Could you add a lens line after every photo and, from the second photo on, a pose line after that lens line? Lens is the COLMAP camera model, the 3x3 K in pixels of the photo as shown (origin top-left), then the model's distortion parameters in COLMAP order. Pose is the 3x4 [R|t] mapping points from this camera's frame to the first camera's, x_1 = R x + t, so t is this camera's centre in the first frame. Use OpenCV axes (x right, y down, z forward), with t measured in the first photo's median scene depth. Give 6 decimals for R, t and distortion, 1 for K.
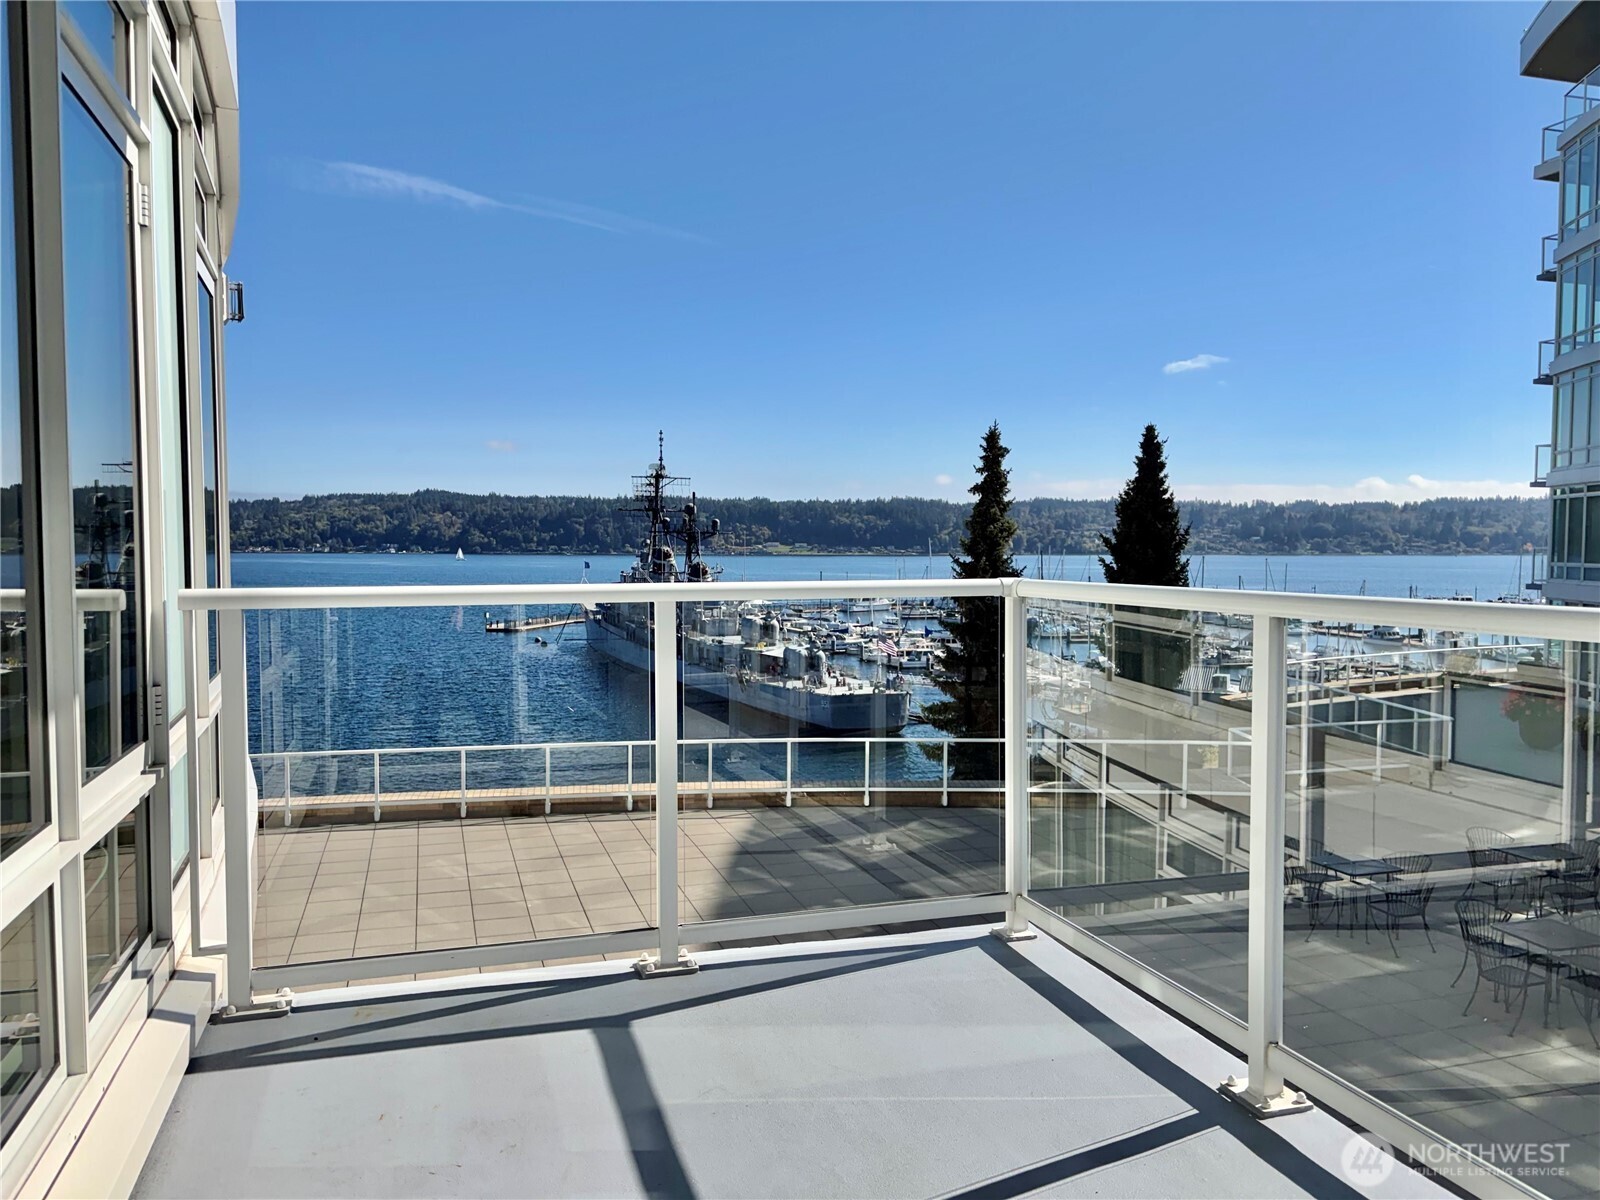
lens RADIAL K [[1208.7, 0, 796.0], [0, 1208.7, 606.4], [0, 0, 1]] dist [0.065678, -0.071823]
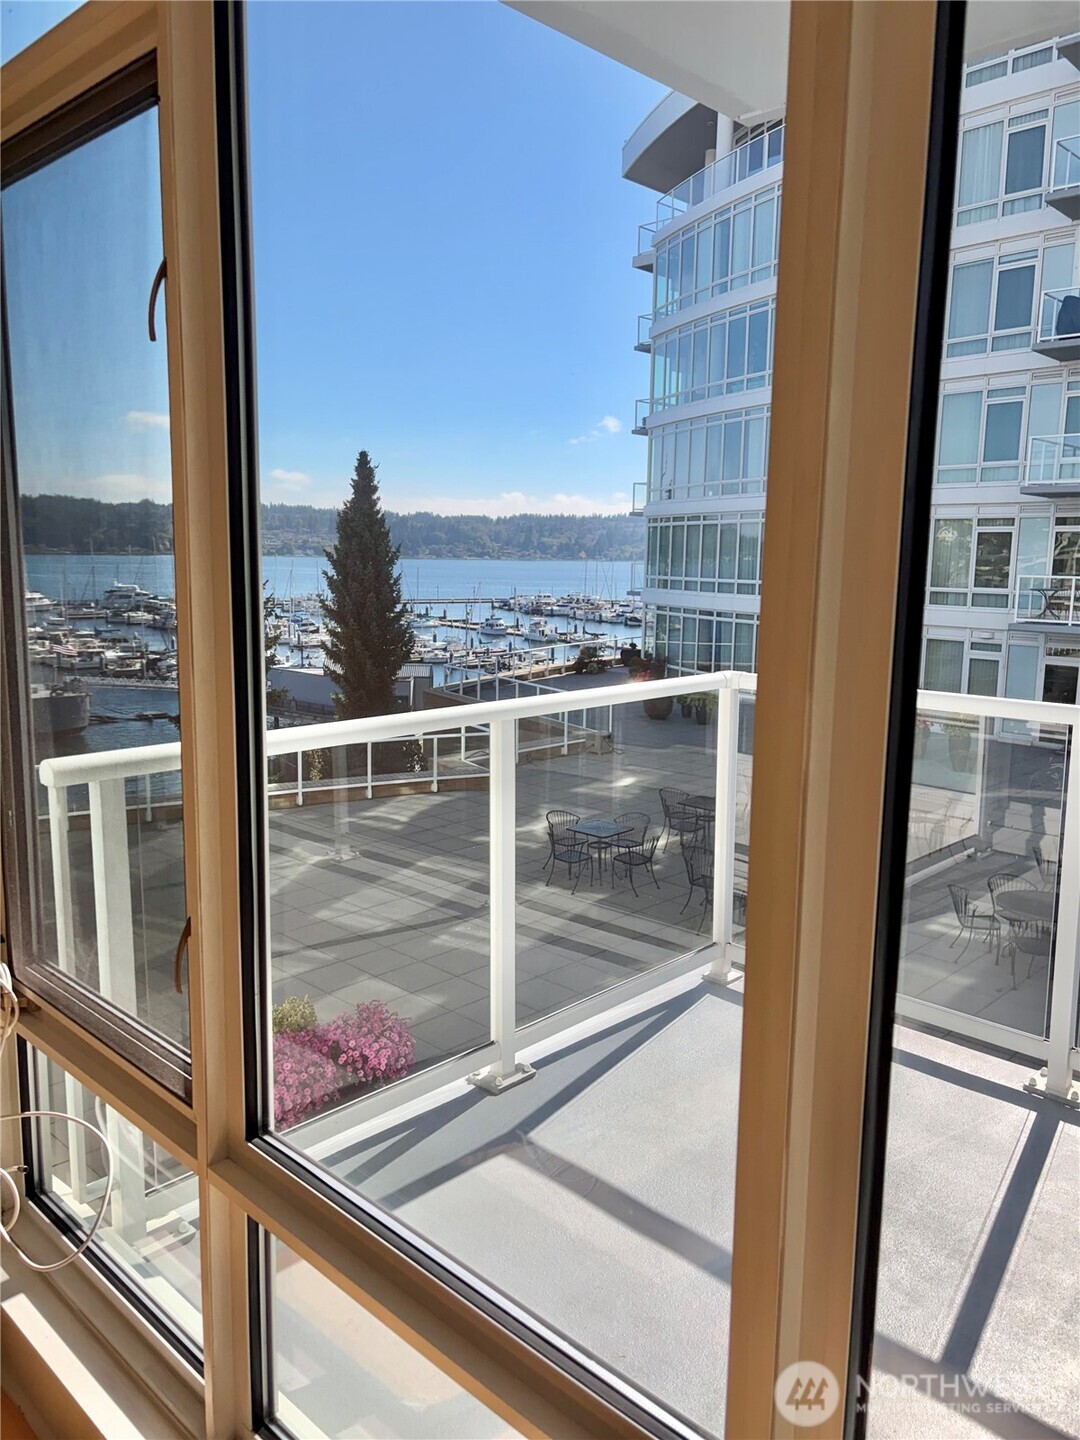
lens RADIAL K [[1087.8, 0, 552.3], [0, 1087.8, 715.4], [0, 0, 1]] dist [0.065678, -0.071823]
pose [[0.872526, -0.059607, 0.484918, -0.057466], [0.009891, 0.994481, 0.104446, -0.011049], [-0.488468, -0.086335, 0.868300, 0.025387]]
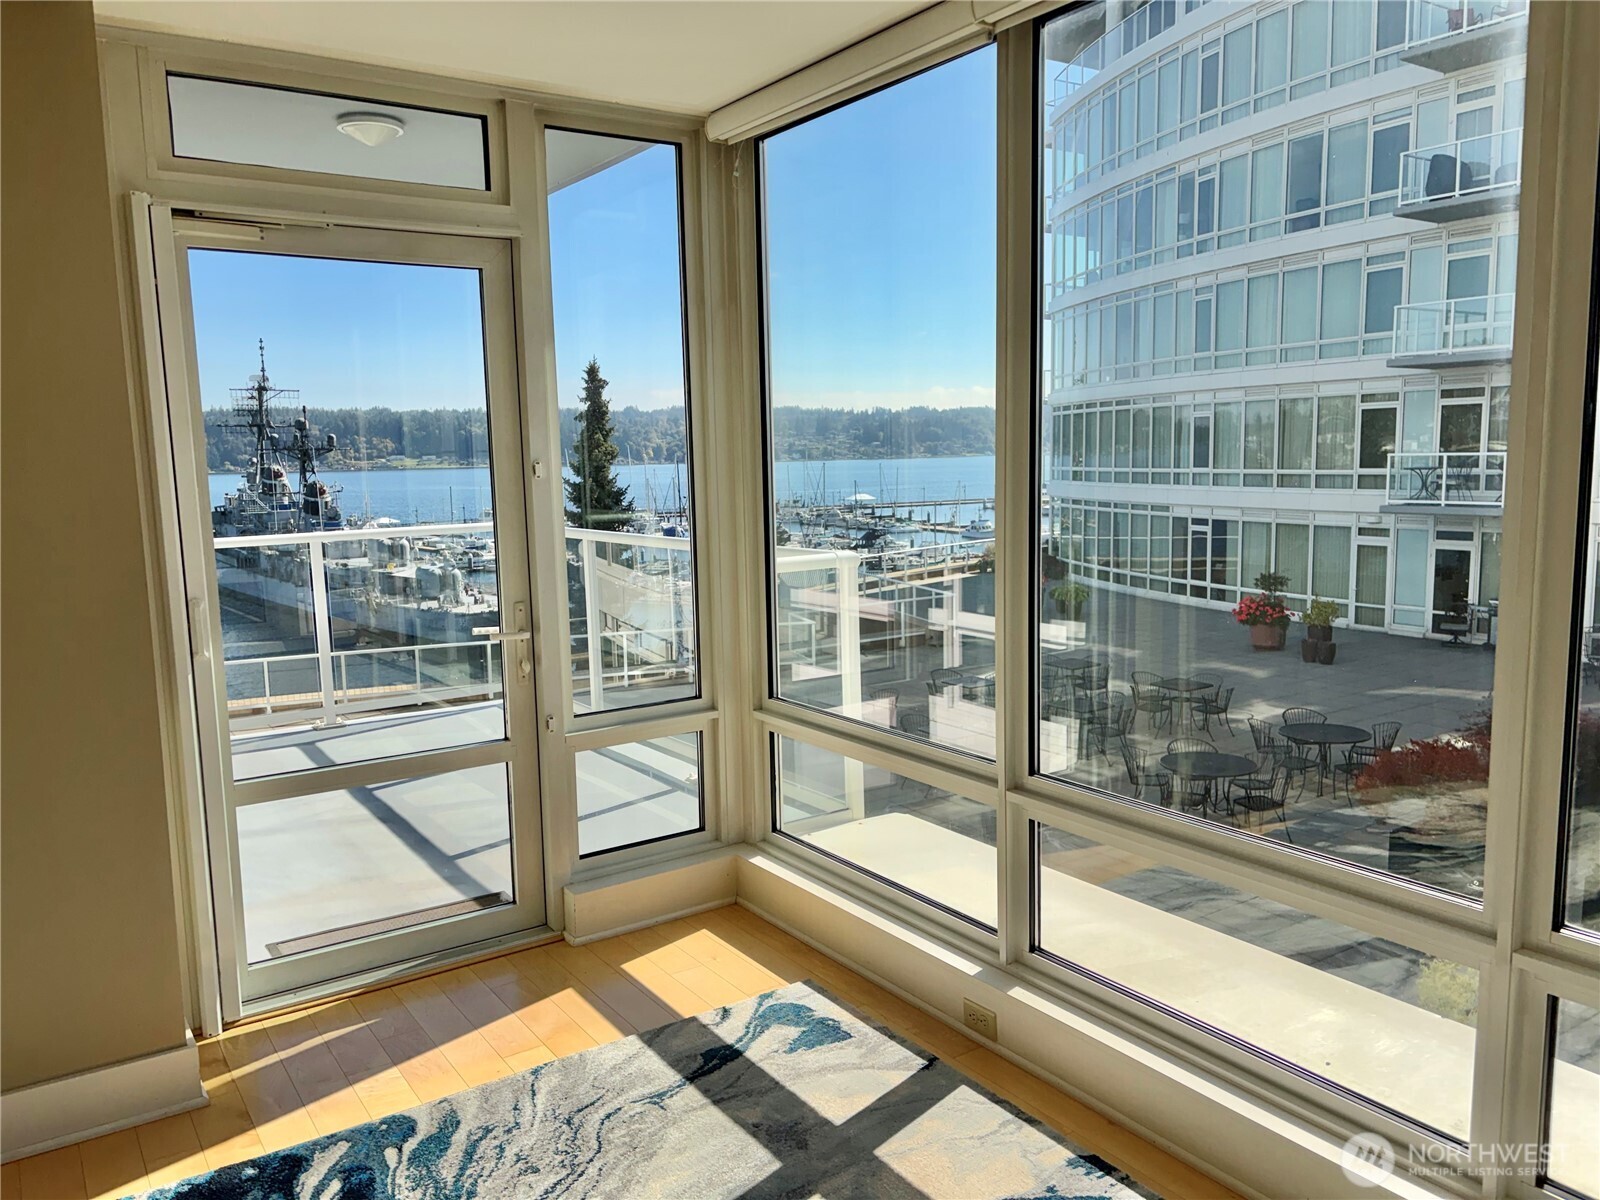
lens RADIAL K [[1208.7, 0, 798.4], [0, 1208.7, 601.1], [0, 0, 1]] dist [0.065678, -0.071823]
pose [[0.956171, -0.058029, 0.287000, 0.007745], [0.037977, 0.996464, 0.074949, -0.002974], [-0.290334, -0.060765, 0.954994, -0.129636]]
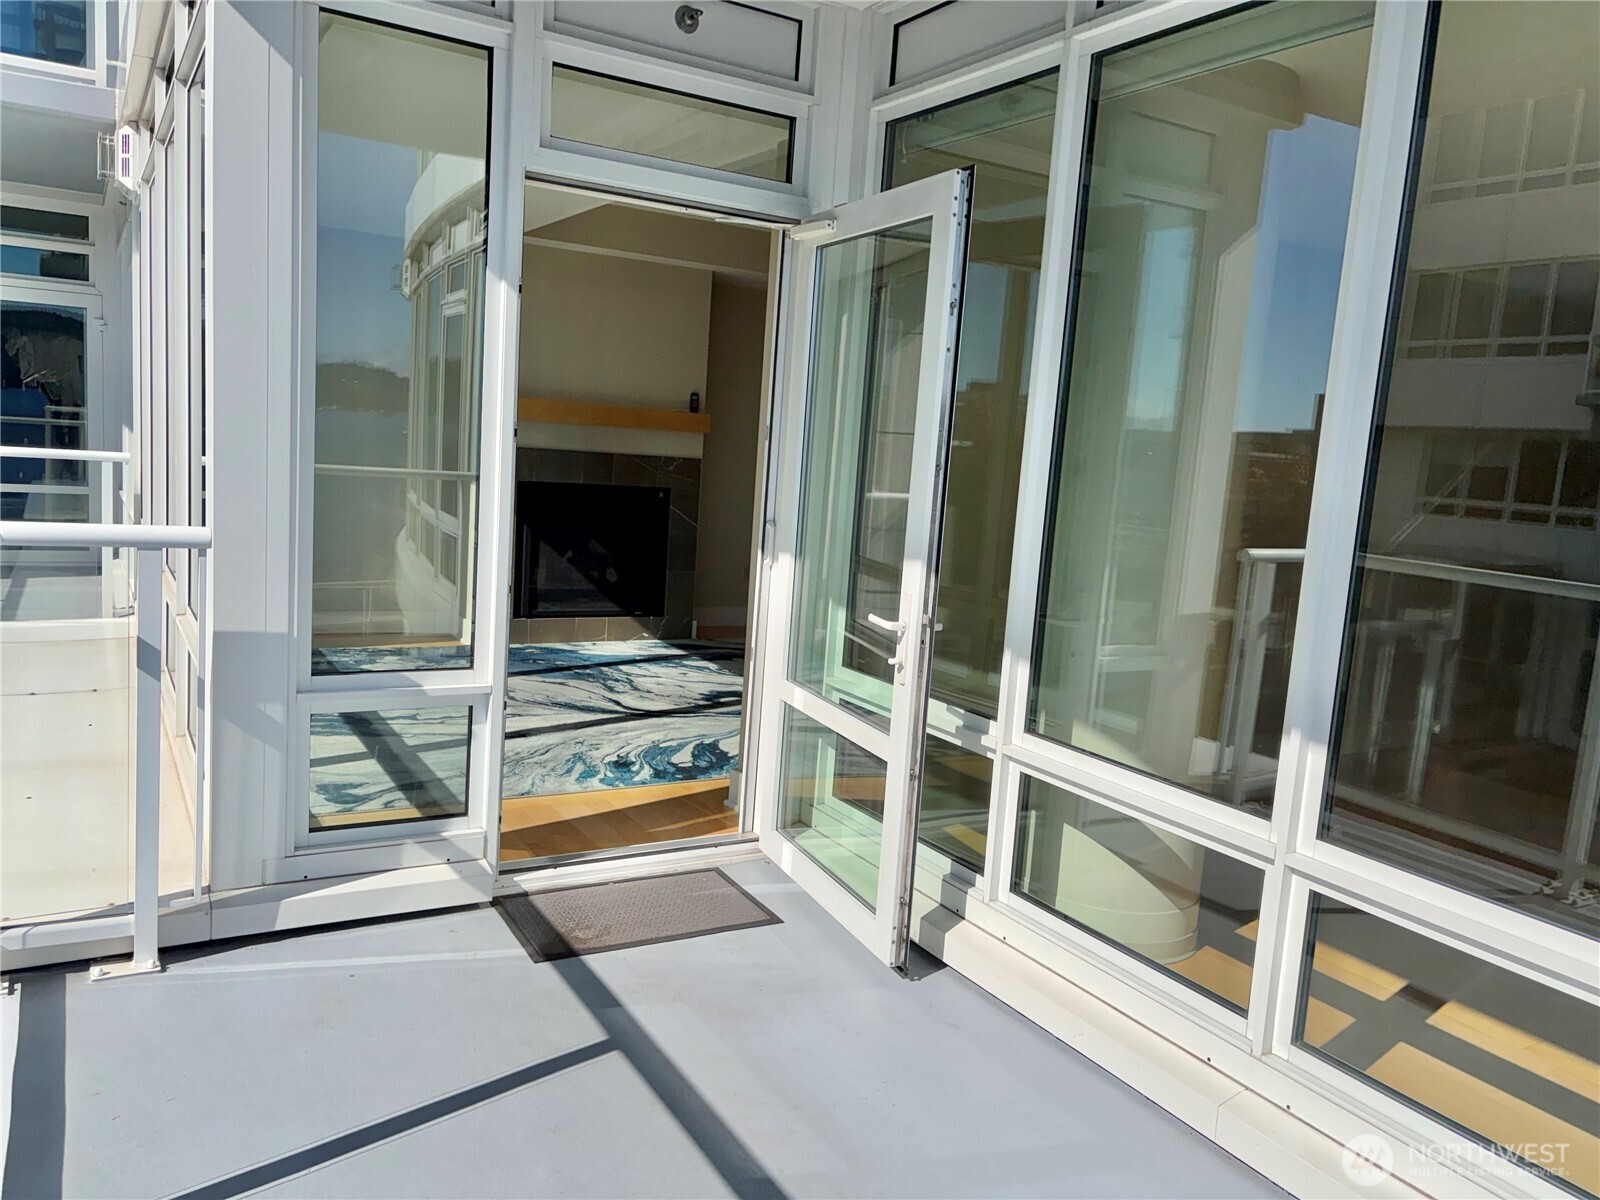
lens RADIAL K [[1208.7, 0, 812.0], [0, 1208.7, 595.8], [0, 0, 1]] dist [0.065678, -0.071823]
pose [[-0.967509, -0.037661, -0.250017, 0.018510], [-0.084438, 0.980200, 0.179106, -0.014634], [0.238322, 0.194398, -0.951532, 0.121346]]
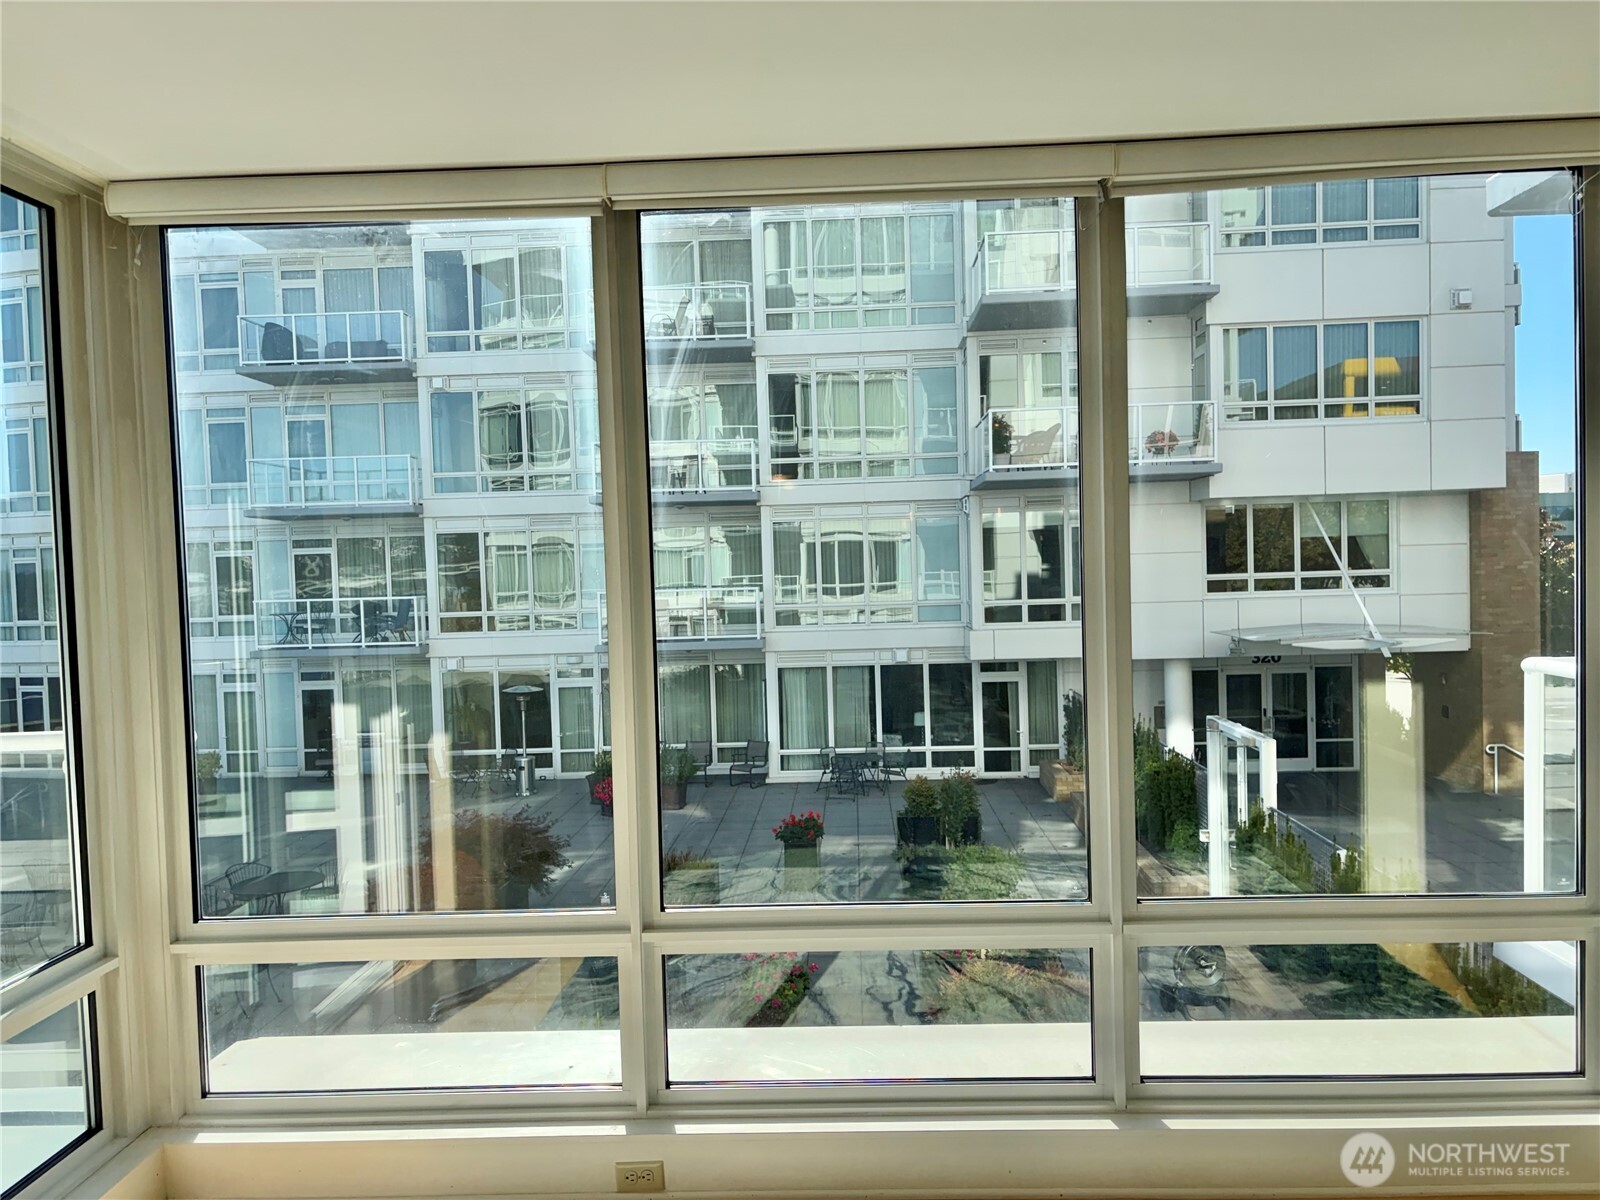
lens RADIAL K [[1208.7, 0, 803.6], [0, 1208.7, 608.4], [0, 0, 1]] dist [0.065678, -0.071823]
pose [[0.334383, -0.046746, 0.941277, -0.037689], [0.080521, 0.996534, 0.020886, -0.007191], [-0.938991, 0.068809, 0.336988, -0.088141]]
